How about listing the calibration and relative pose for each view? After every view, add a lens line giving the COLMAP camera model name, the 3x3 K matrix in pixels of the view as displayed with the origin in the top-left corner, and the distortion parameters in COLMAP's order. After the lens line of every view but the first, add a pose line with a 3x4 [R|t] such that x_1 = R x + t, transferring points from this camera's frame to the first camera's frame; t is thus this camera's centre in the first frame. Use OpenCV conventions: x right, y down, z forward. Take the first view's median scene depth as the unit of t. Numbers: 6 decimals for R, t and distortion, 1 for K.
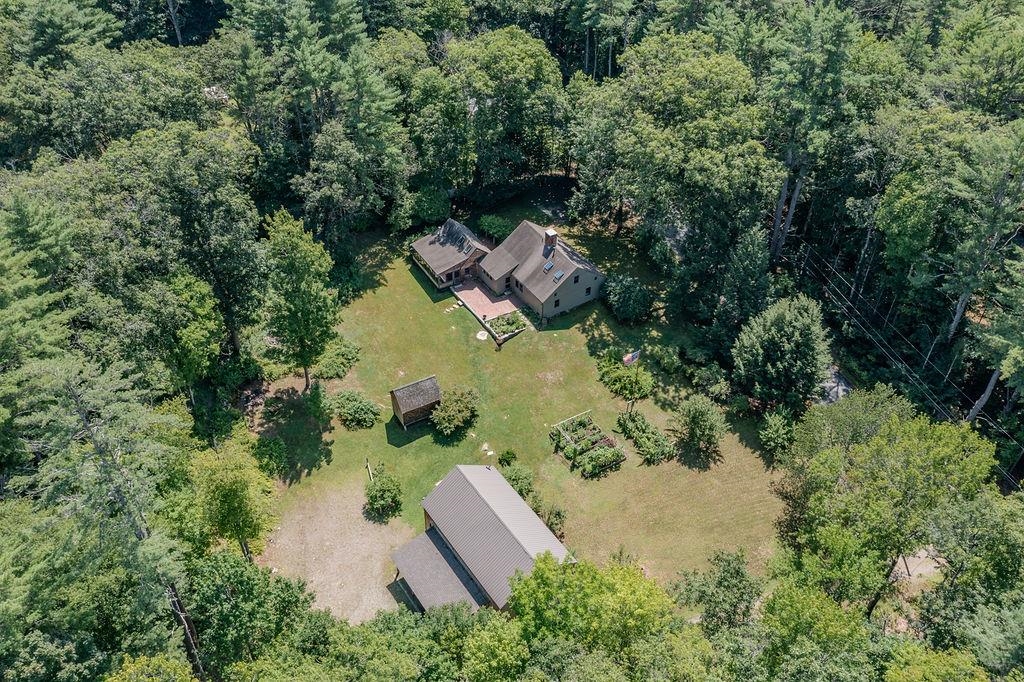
lens RADIAL K [[802.3, 0, 512.0], [0, 802.3, 341.0], [0, 0, 1]] dist [-0.008286, -0.001043]
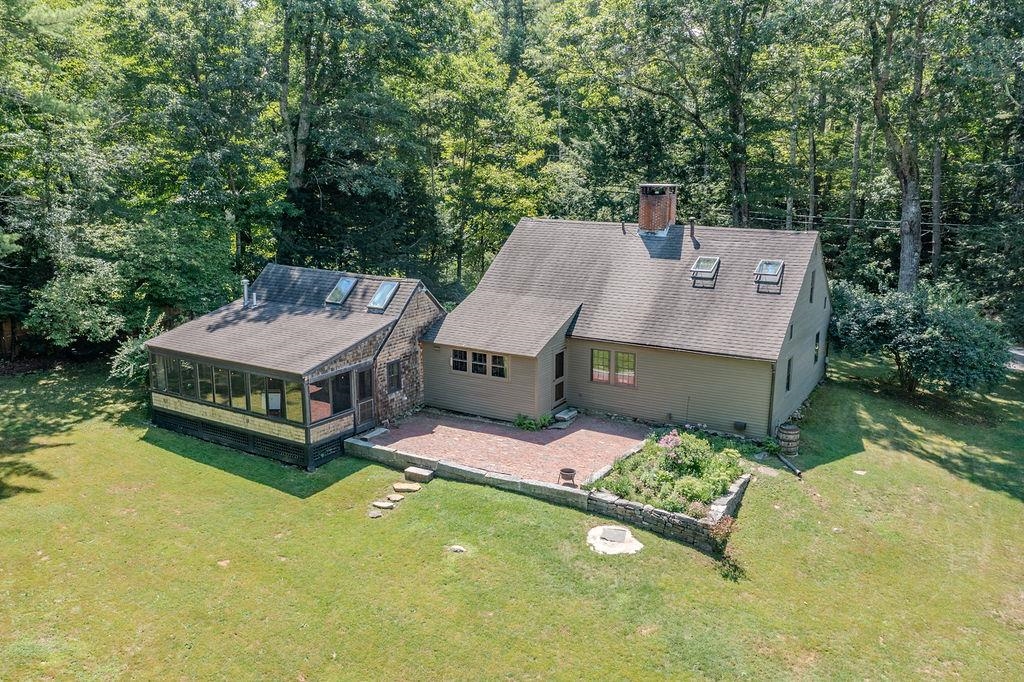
lens RADIAL K [[802.3, 0, 512.0], [0, 802.3, 341.0], [0, 0, 1]] dist [-0.008286, -0.001043]
pose [[0.884023, -0.098908, 0.456860, -0.149696], [0.308191, 0.858173, -0.410558, 0.026192], [-0.351457, 0.503743, 0.789127, 0.807888]]
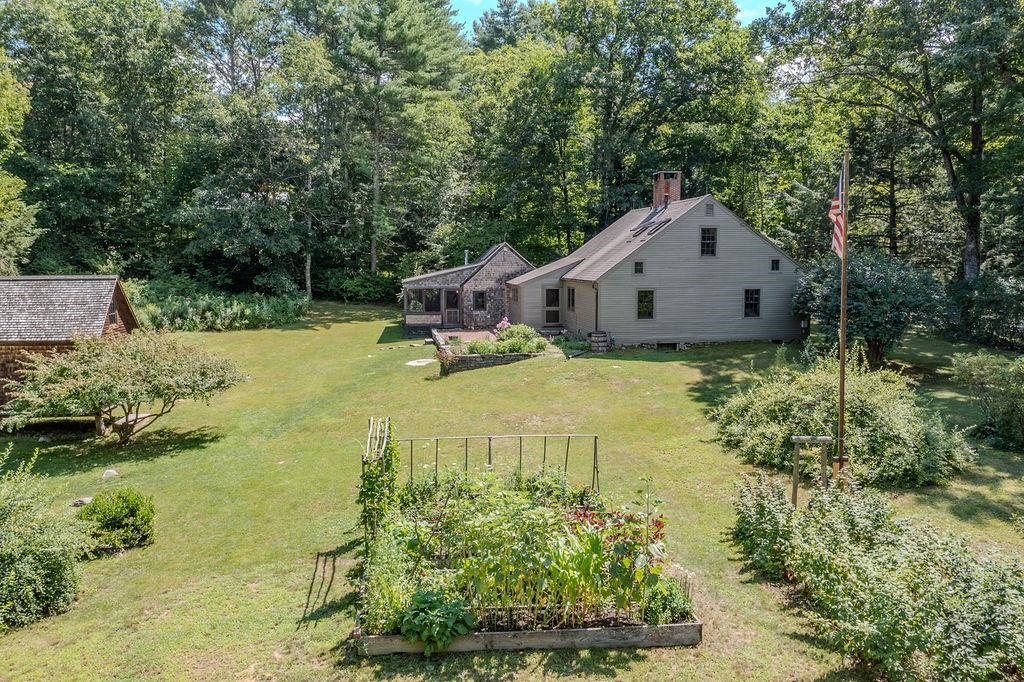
lens RADIAL K [[802.3, 0, 512.0], [0, 802.3, 341.0], [0, 0, 1]] dist [-0.008286, -0.001043]
pose [[0.918627, 0.034596, -0.393609, 0.138303], [-0.256659, 0.809635, -0.527843, 0.161268], [0.300418, 0.585914, 0.752632, 0.729680]]
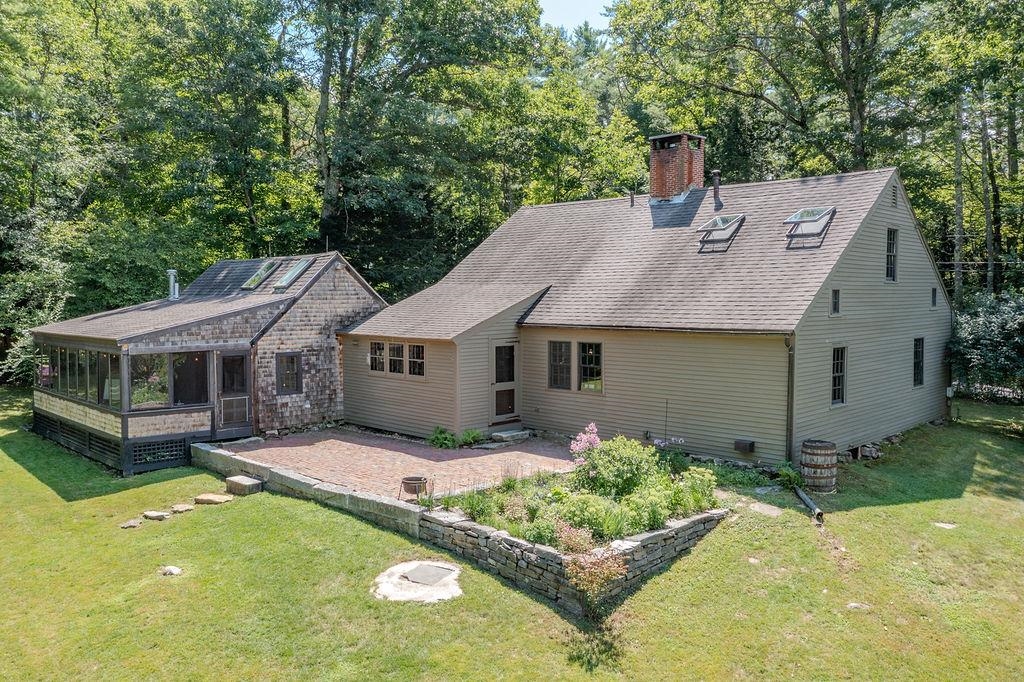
lens RADIAL K [[802.3, 0, 512.0], [0, 802.3, 341.0], [0, 0, 1]] dist [-0.008286, -0.001043]
pose [[0.971670, -0.012935, 0.235988, -0.050813], [0.156619, 0.783022, -0.601952, 0.038974], [-0.176998, 0.621859, 0.762865, 0.873651]]
